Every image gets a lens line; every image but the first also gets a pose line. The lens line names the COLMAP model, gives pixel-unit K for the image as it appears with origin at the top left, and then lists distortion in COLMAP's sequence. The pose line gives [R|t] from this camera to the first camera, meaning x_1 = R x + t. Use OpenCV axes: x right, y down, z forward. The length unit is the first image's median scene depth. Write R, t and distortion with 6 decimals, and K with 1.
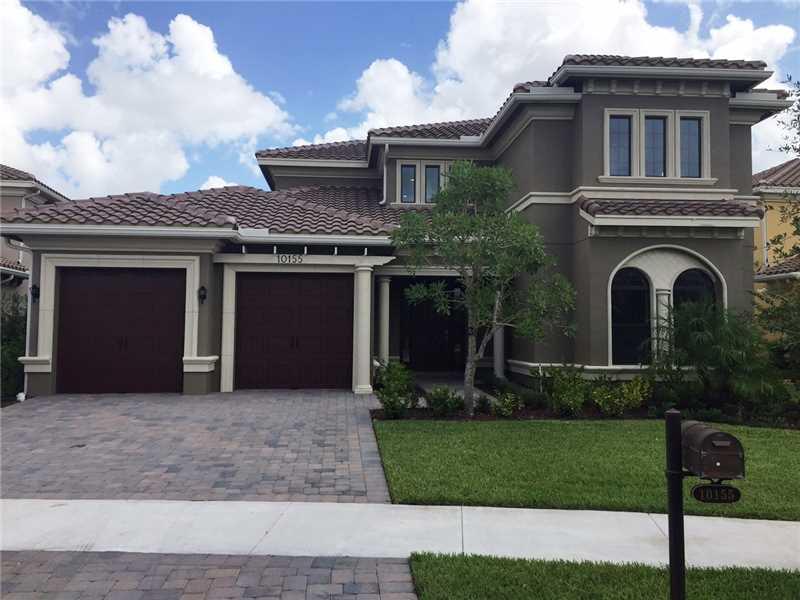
lens RADIAL K [[697.4, 0, 399.7], [0, 697.4, 301.6], [0, 0, 1]] dist [0.032585, -0.037210]
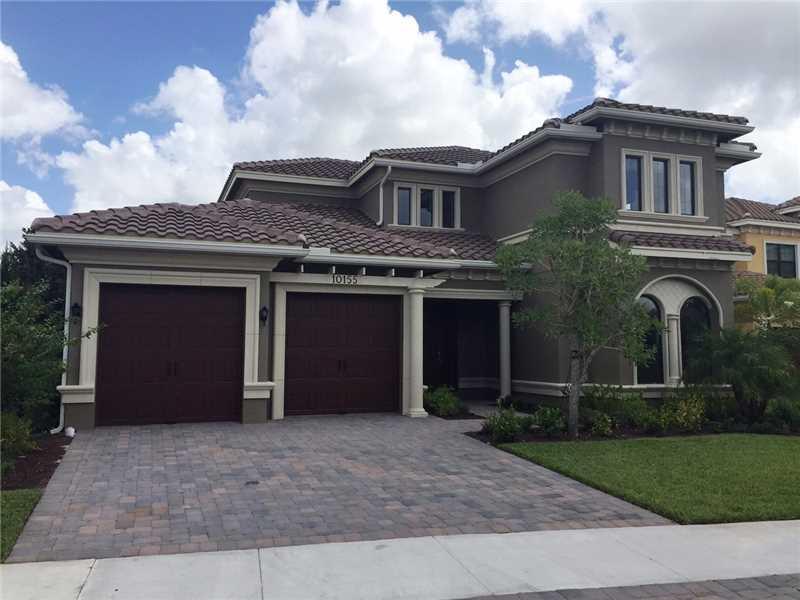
lens RADIAL K [[697.4, 0, 396.9], [0, 697.4, 297.5], [0, 0, 1]] dist [0.032585, -0.037210]
pose [[0.966023, 0.016486, 0.257930, -0.329520], [-0.008320, 0.999430, -0.032718, -0.004880], [-0.258322, 0.029460, 0.965609, 0.044219]]
